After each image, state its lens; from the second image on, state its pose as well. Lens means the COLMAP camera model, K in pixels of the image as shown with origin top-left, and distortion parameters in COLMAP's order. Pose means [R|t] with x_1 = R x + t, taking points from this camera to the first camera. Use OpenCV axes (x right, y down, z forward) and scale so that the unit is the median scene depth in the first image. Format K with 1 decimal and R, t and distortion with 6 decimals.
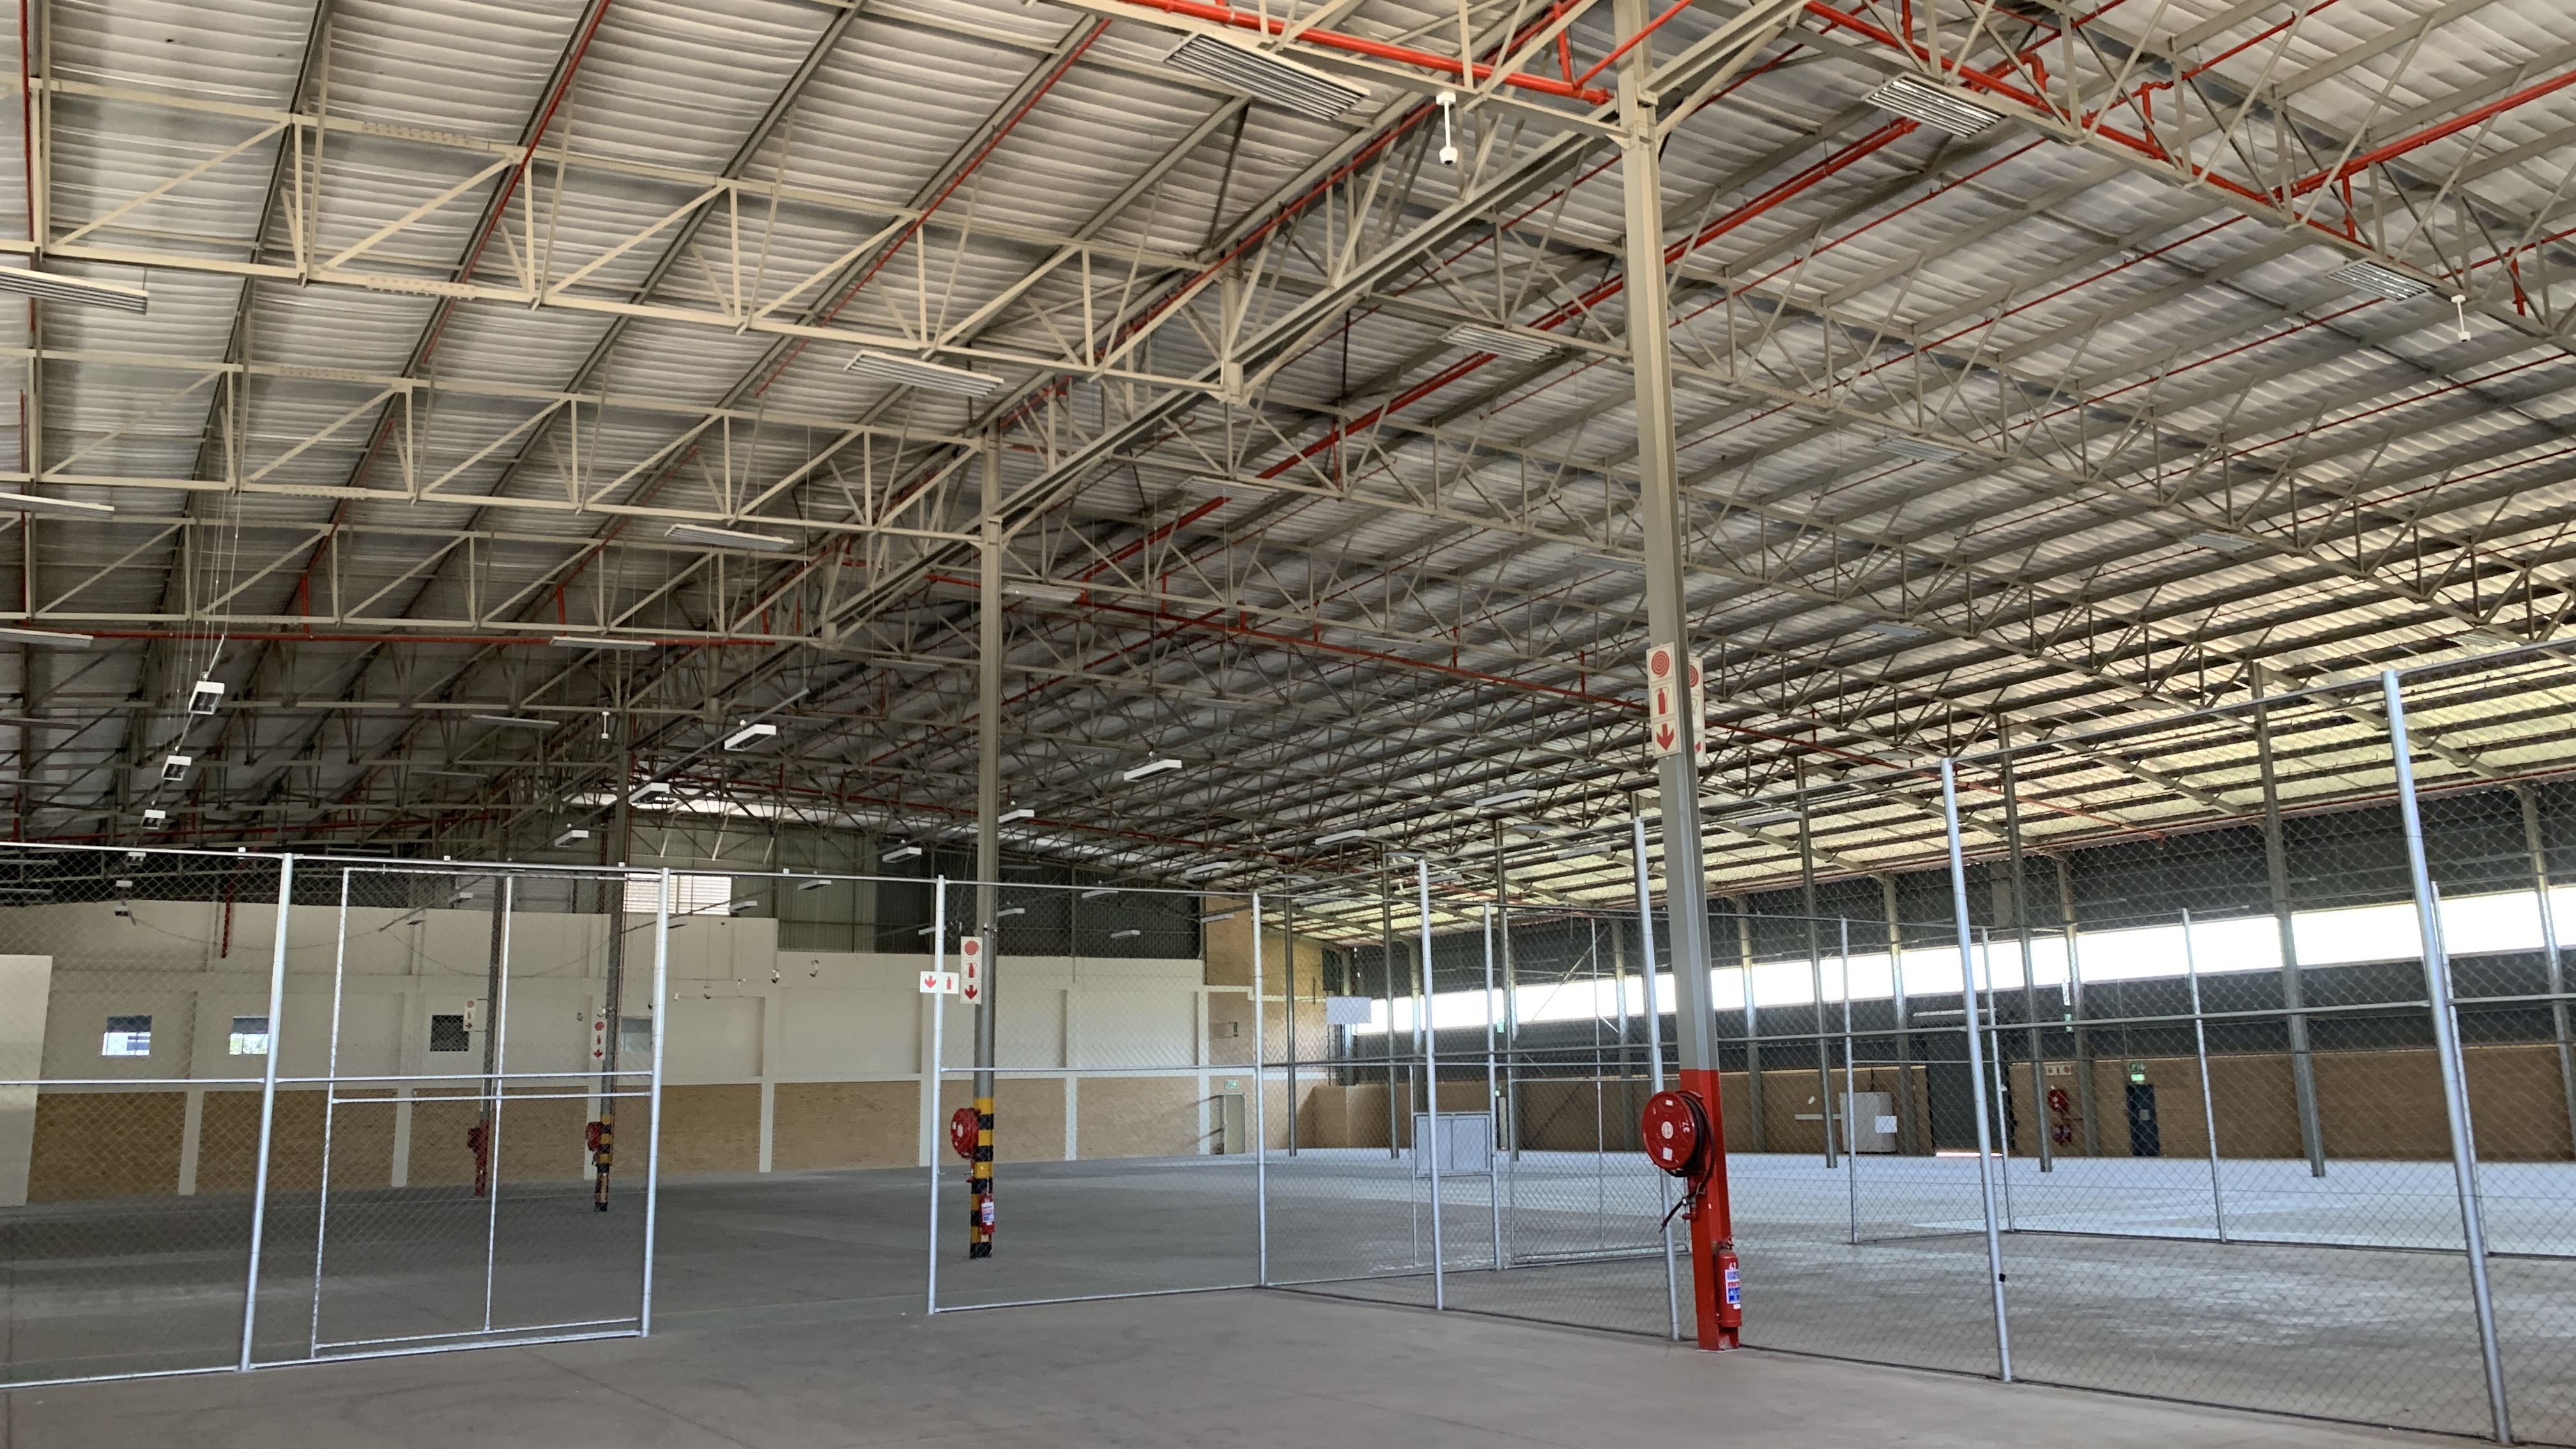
lens RADIAL K [[1959.8, 0, 1306.9], [0, 1959.8, 677.9], [0, 0, 1]] dist [0.080405, -0.116098]
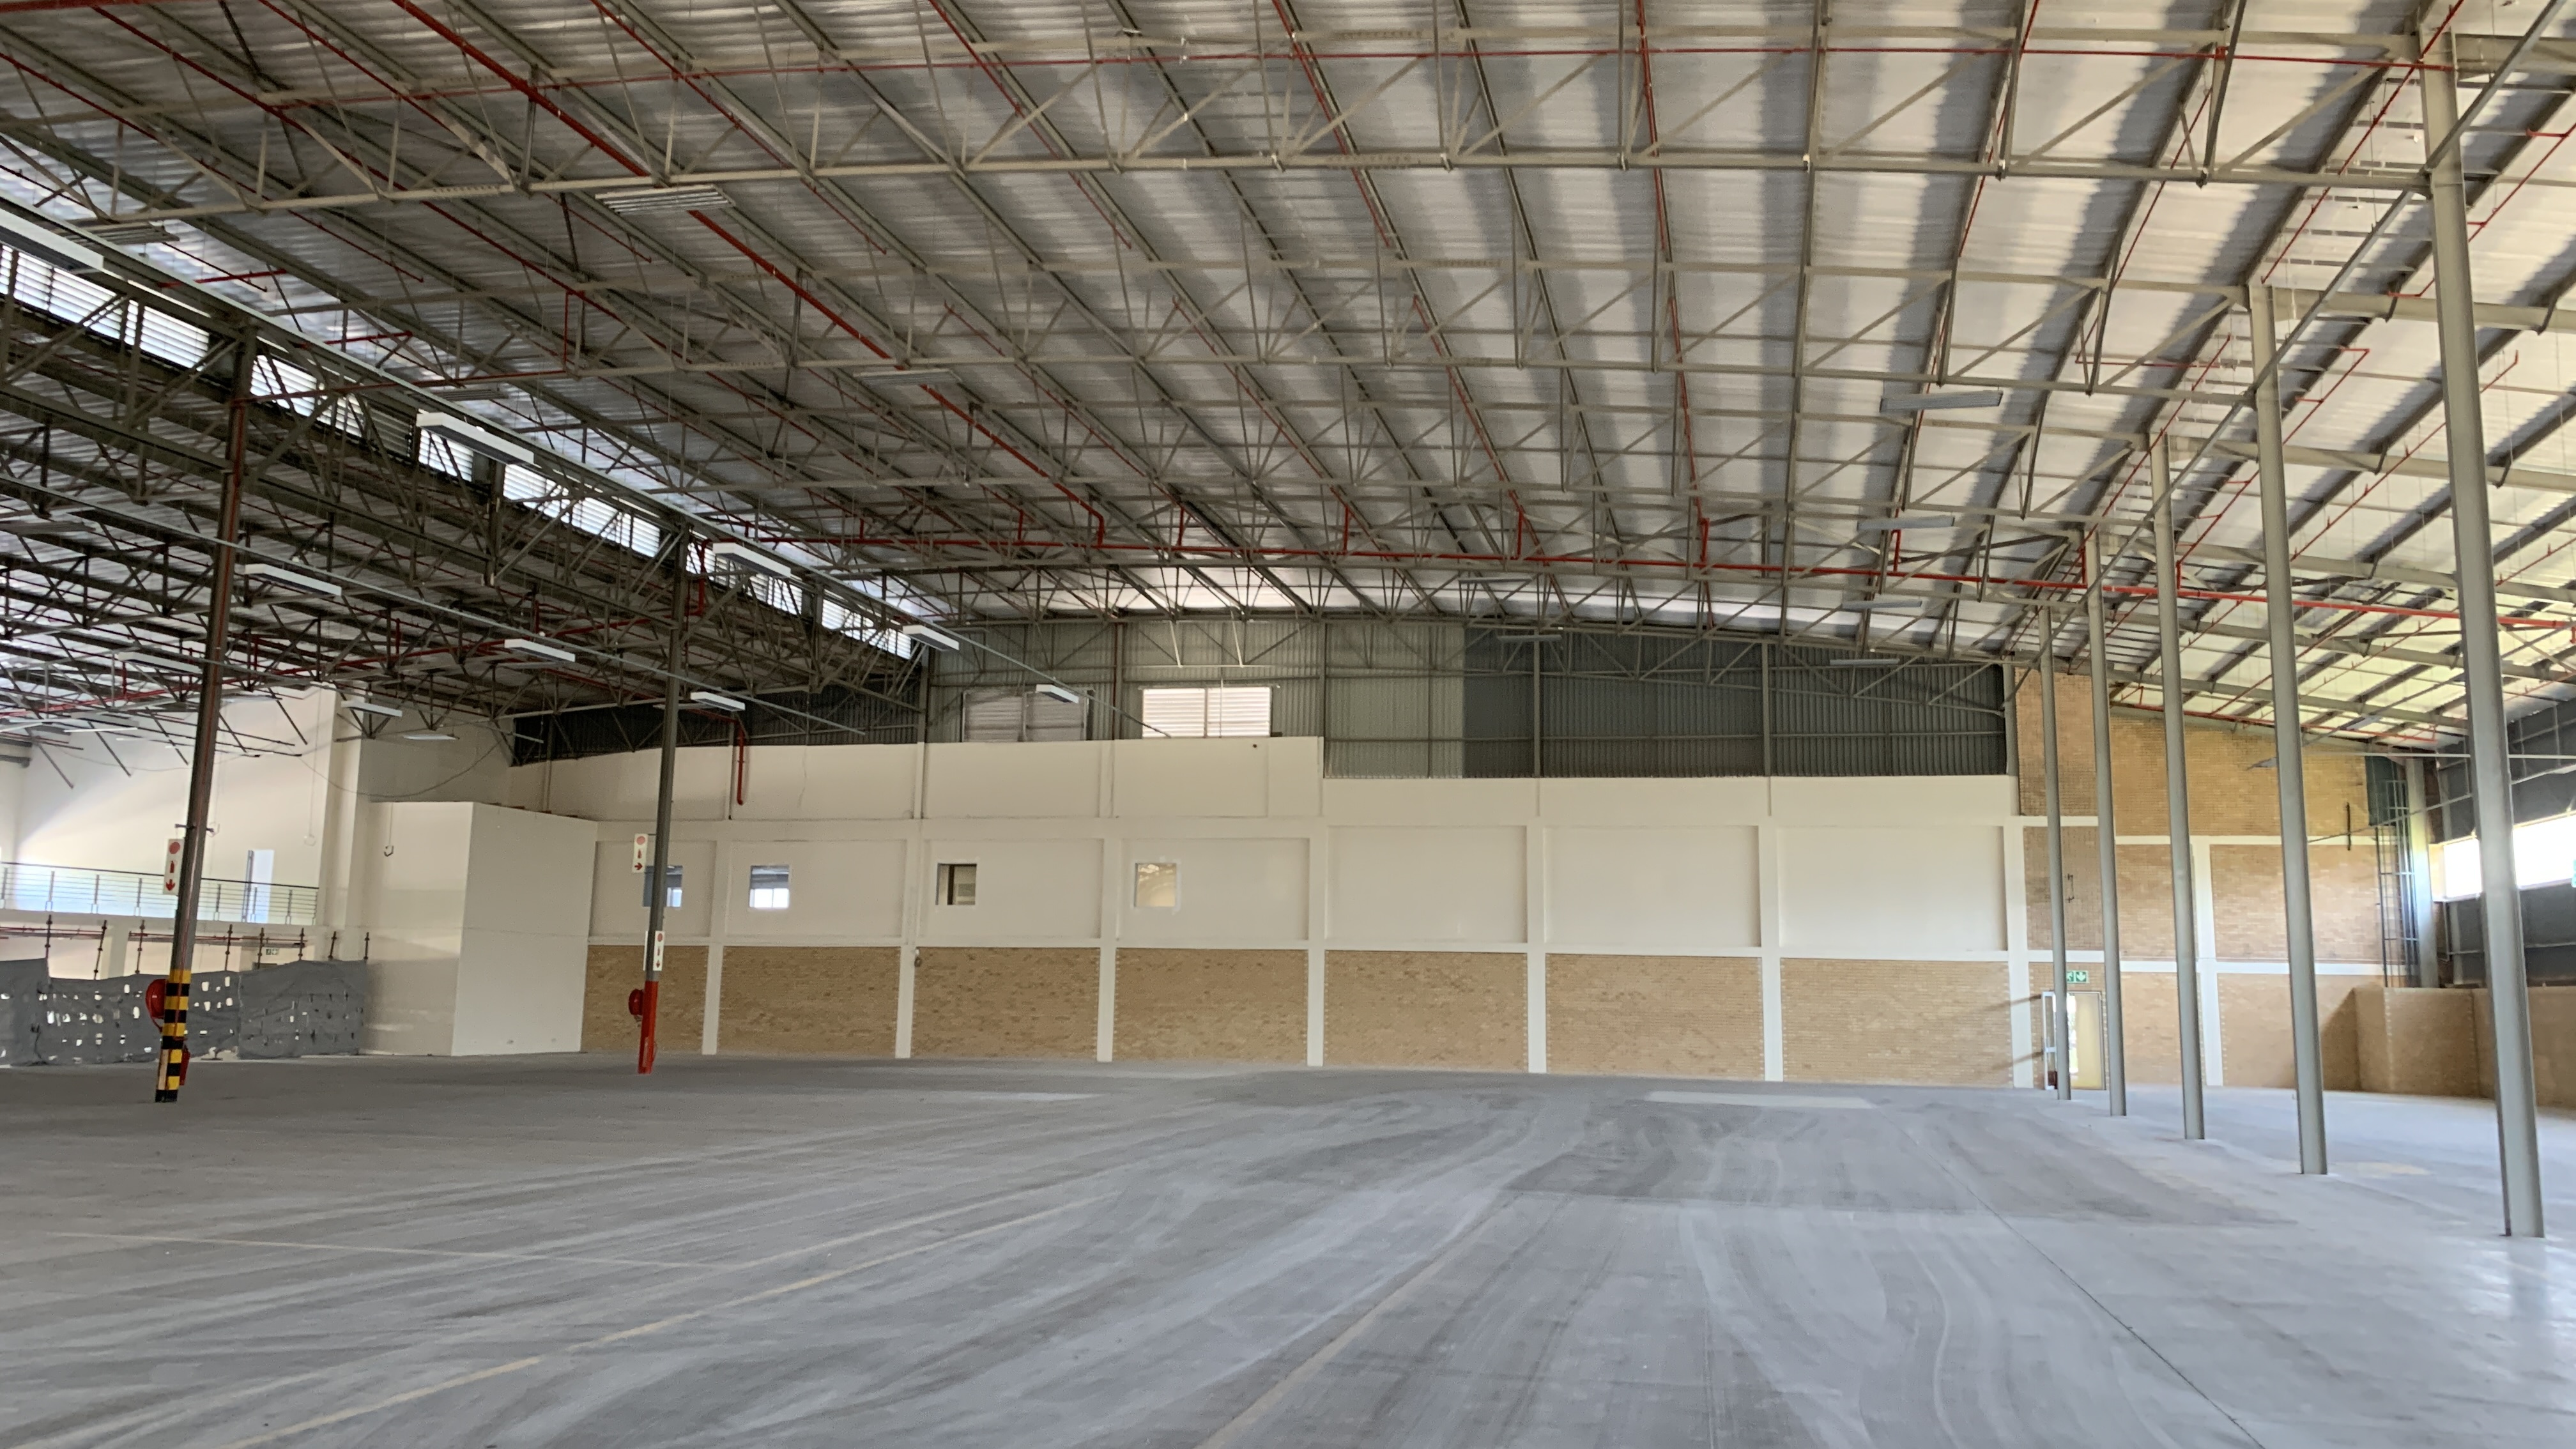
lens RADIAL K [[1959.8, 0, 1290.5], [0, 1959.8, 691.7], [0, 0, 1]] dist [0.080405, -0.116098]
pose [[0.698198, -0.077186, -0.711732, 0.245778], [0.121022, 0.992588, 0.011077, 0.088993], [0.705602, -0.093870, 0.702364, 0.434413]]
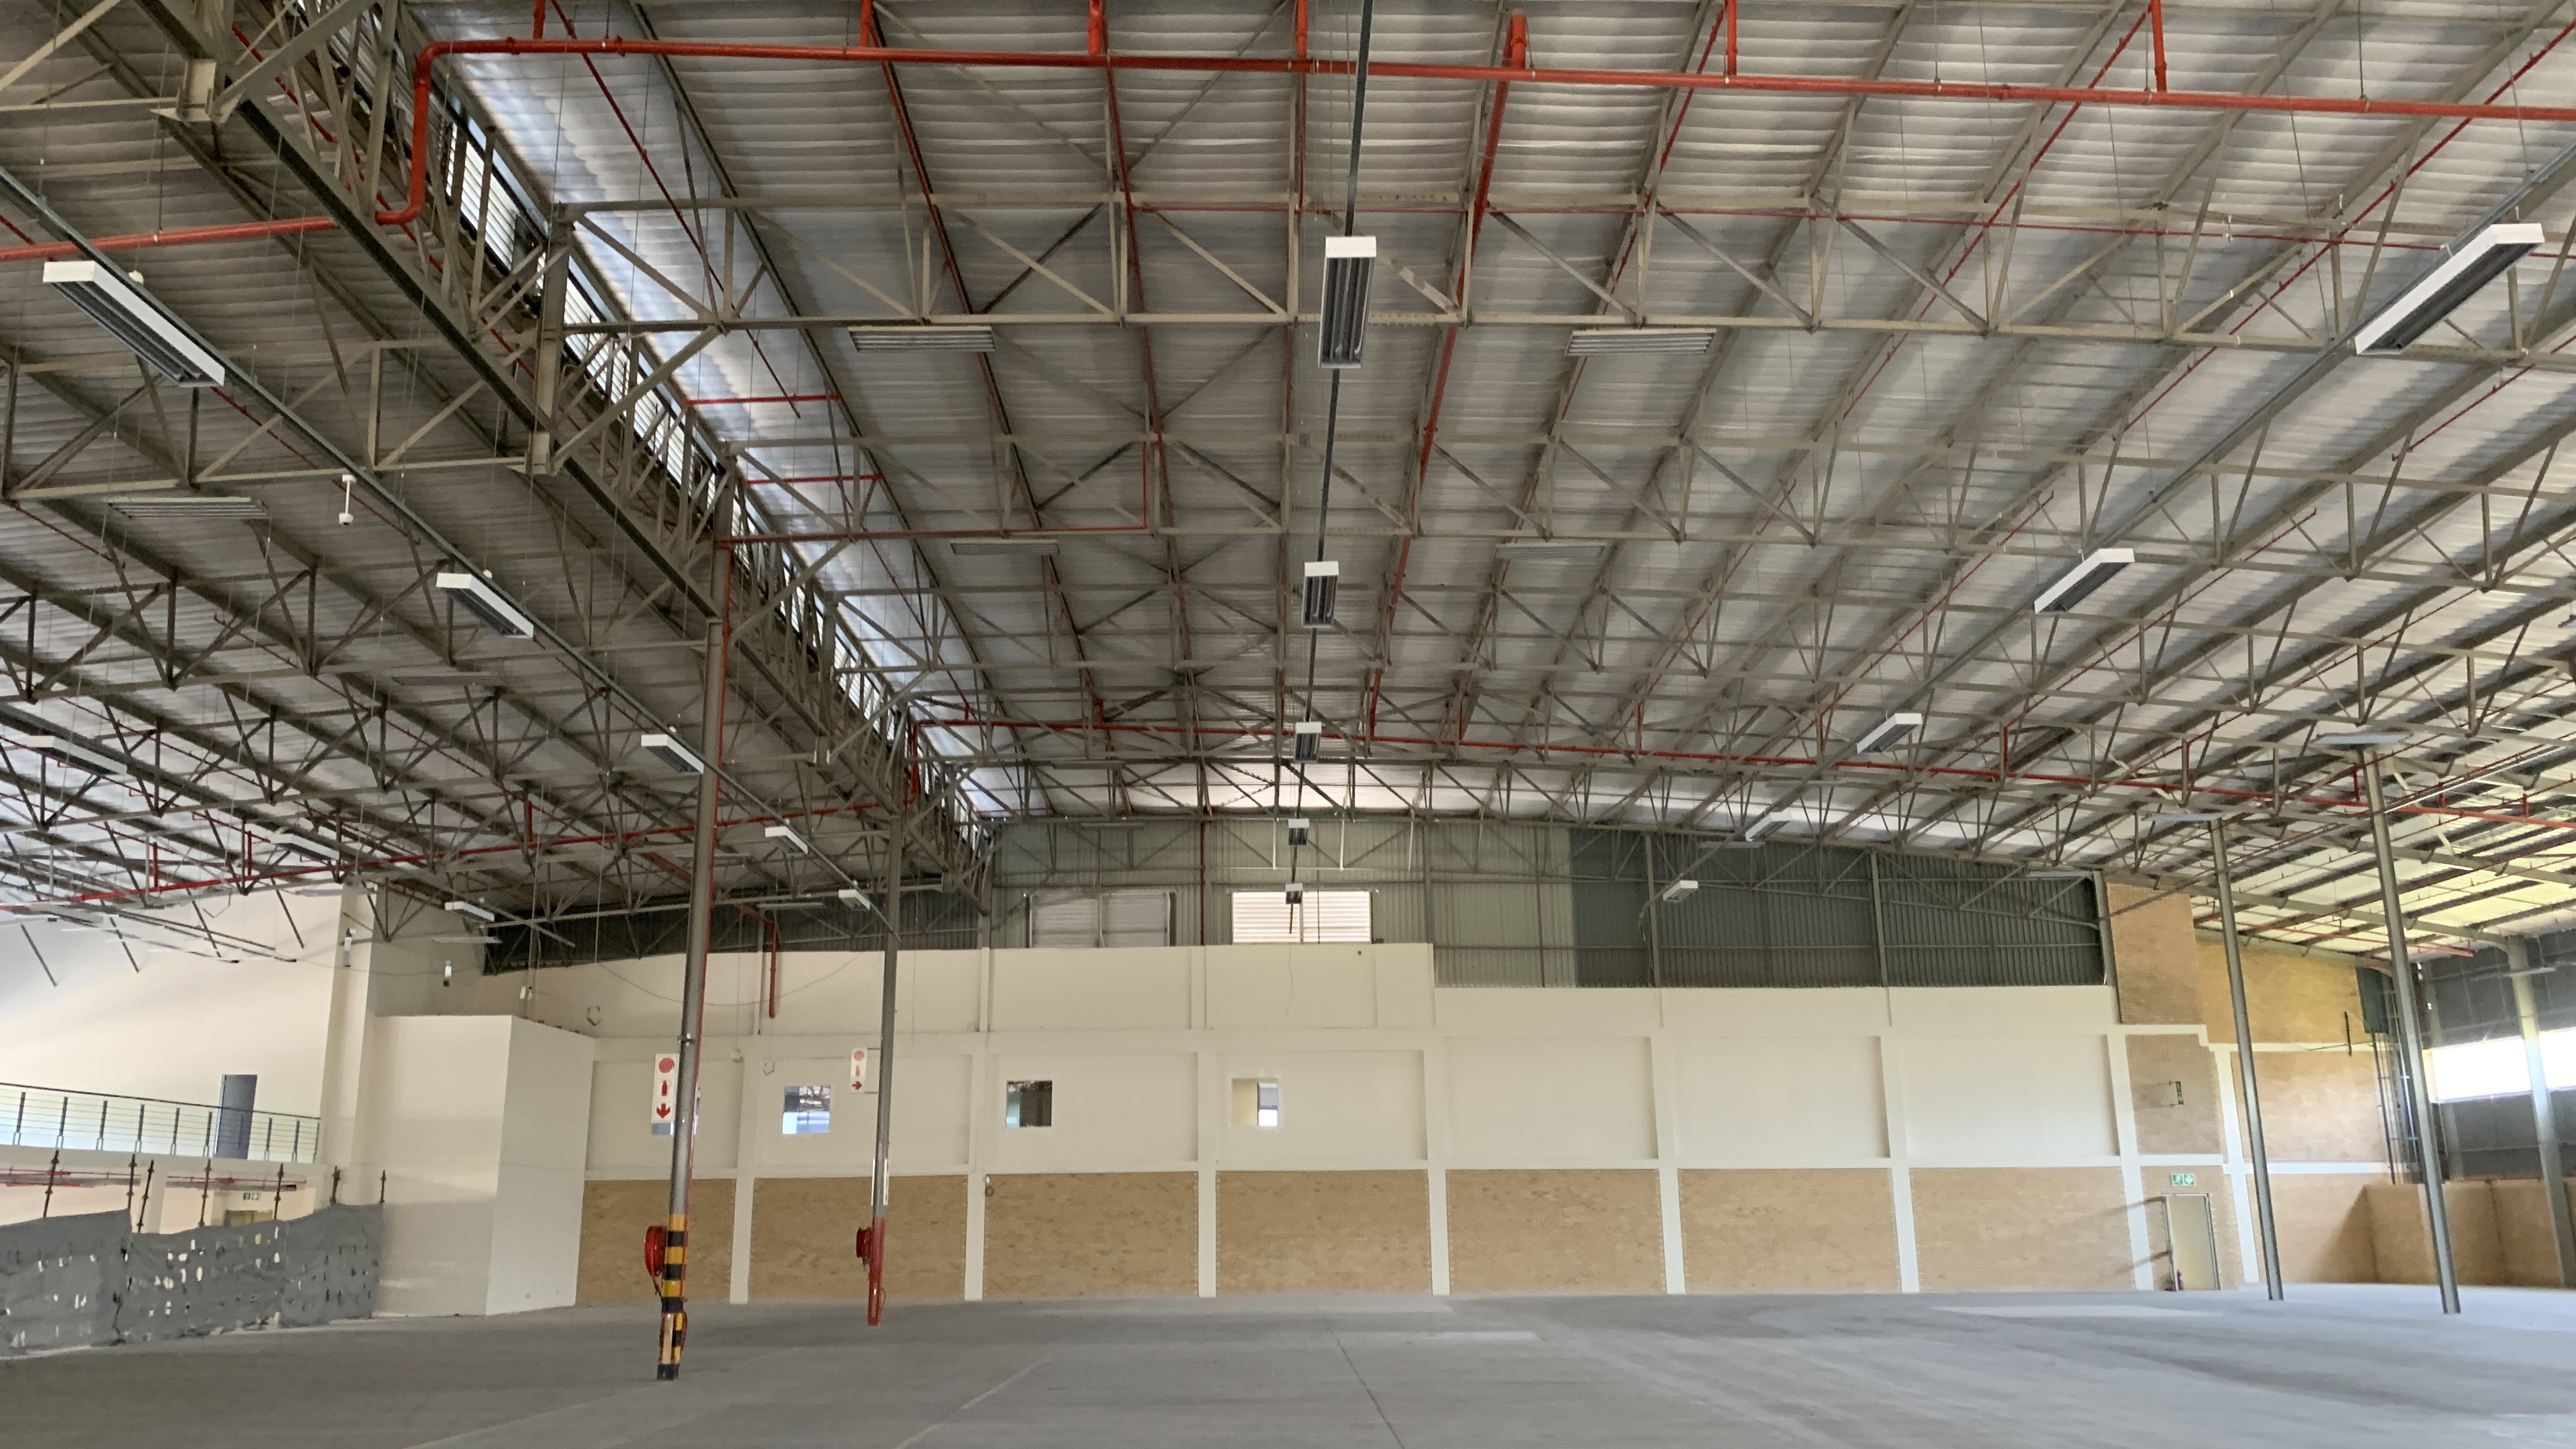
lens RADIAL K [[1959.8, 0, 1264.5], [0, 1959.8, 735.8], [0, 0, 1]] dist [0.080405, -0.116098]
pose [[0.842301, -0.116054, -0.526365, 0.067916], [0.106305, 0.993133, -0.048856, 0.069613], [0.528421, -0.014803, 0.848854, 0.327254]]
